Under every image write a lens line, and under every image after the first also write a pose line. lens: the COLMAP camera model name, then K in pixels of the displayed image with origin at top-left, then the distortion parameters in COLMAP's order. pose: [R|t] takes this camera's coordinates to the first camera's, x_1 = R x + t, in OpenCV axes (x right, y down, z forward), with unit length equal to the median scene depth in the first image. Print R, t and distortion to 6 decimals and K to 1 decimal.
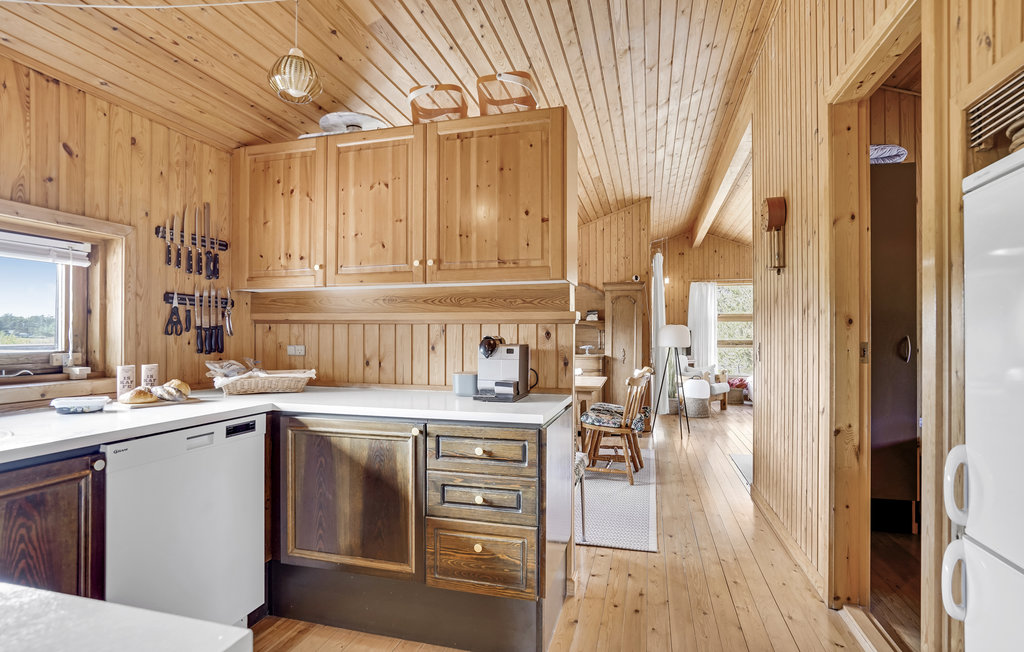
lens RADIAL K [[507.3, 0, 511.5], [0, 507.3, 335.4], [0, 0, 1]] dist [-0.019460, 0.001394]
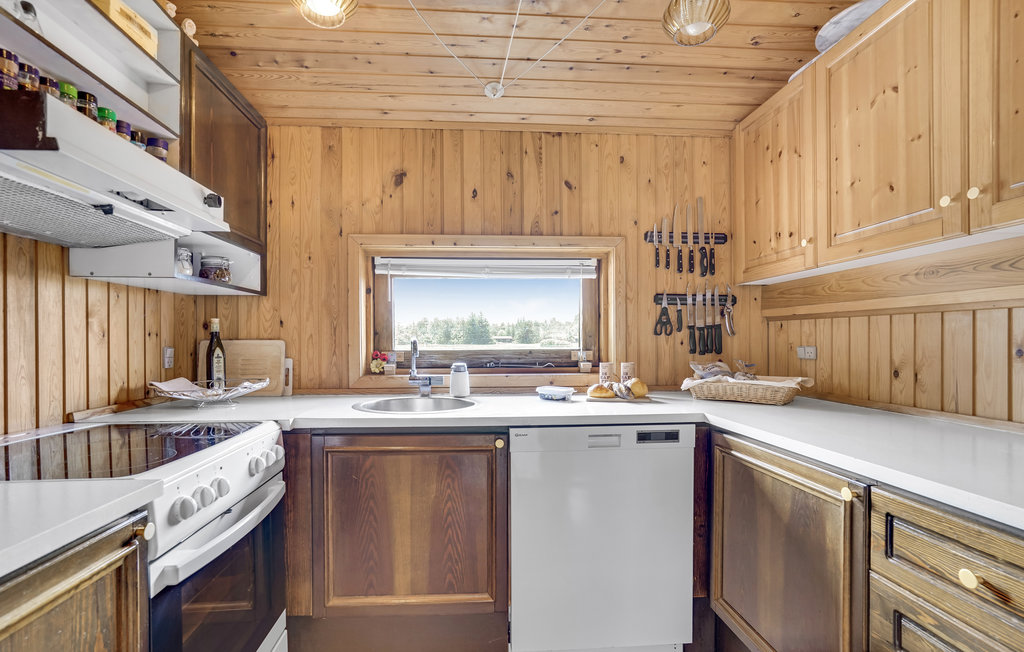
lens RADIAL K [[489.6, 0, 506.4], [0, 489.6, 345.7], [0, 0, 1]] dist [-0.048799, 0.024948]
pose [[0.328915, 0.004288, -0.944350, 0.157955], [0.007389, 0.999947, 0.007114, 0.011523], [0.944331, -0.009317, 0.328866, 0.368383]]
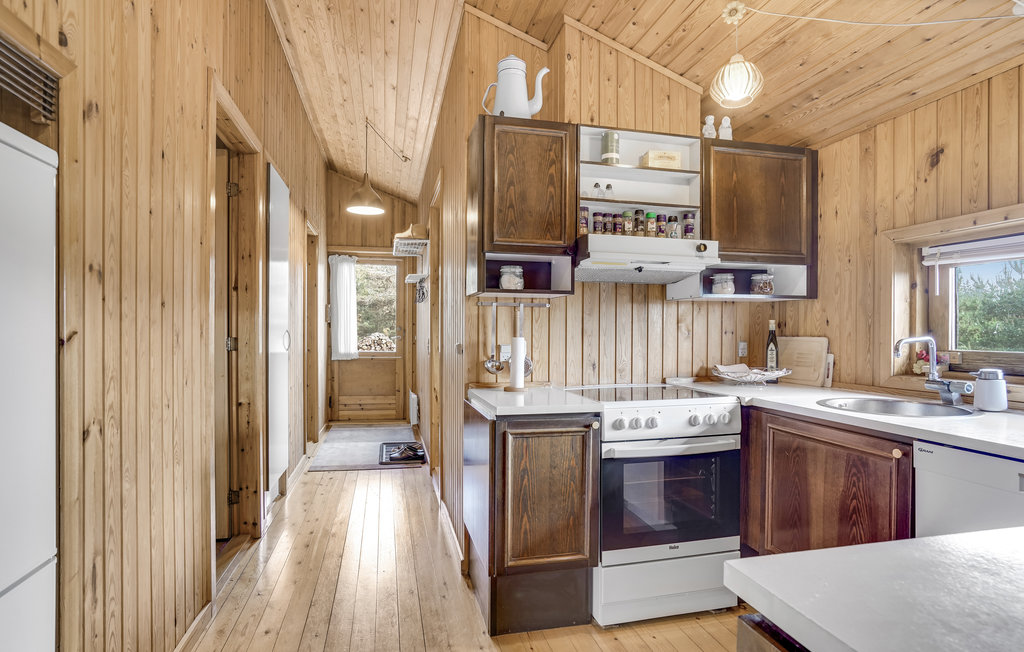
lens RADIAL K [[507.3, 0, 511.5], [0, 507.3, 335.4], [0, 0, 1]] dist [-0.019460, 0.001394]
pose [[-0.875072, -0.001275, -0.483991, 0.261930], [-0.002003, 0.999998, 0.000987, 0.000294], [0.483988, 0.001833, -0.875073, 0.898757]]
